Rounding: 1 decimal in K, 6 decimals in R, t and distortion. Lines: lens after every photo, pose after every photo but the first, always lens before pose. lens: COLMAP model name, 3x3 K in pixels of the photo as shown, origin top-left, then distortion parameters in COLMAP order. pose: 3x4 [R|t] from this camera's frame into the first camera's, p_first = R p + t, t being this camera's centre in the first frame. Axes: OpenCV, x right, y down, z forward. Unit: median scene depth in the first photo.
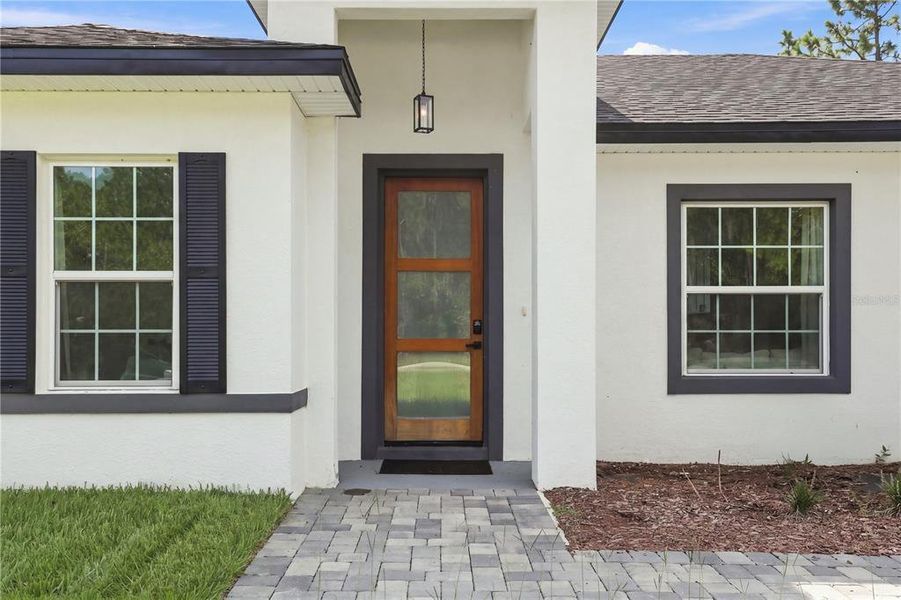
lens RADIAL K [[857.1, 0, 455.4], [0, 857.1, 337.0], [0, 0, 1]] dist [0.044726, -0.005204]
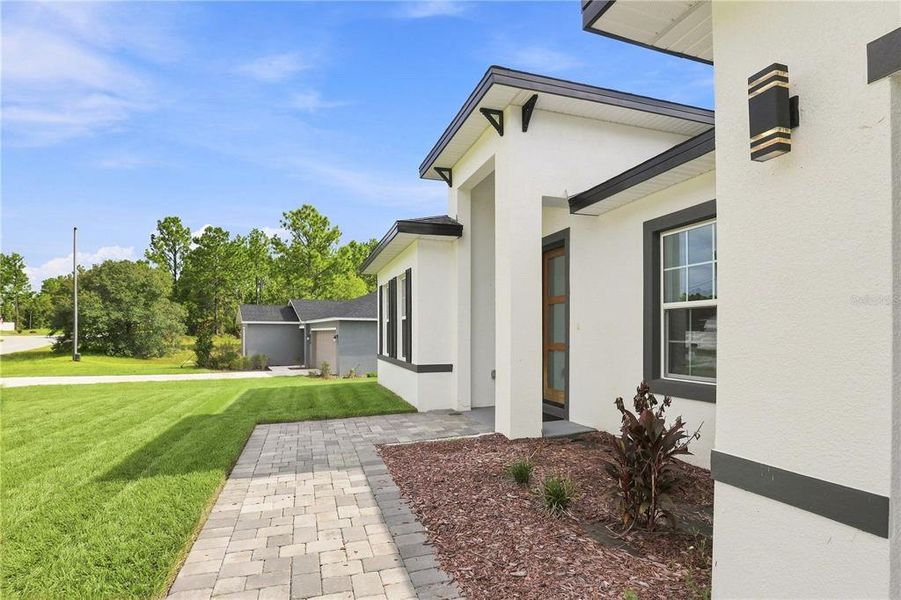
lens RADIAL K [[462.3, 0, 449.6], [0, 462.3, 326.4], [0, 0, 1]] dist [-0.000490, -0.000192]
pose [[0.282506, -0.011107, -0.959201, 0.801869], [-0.004106, 0.999910, -0.012787, -0.017917], [0.959257, 0.007551, 0.282435, 0.543992]]
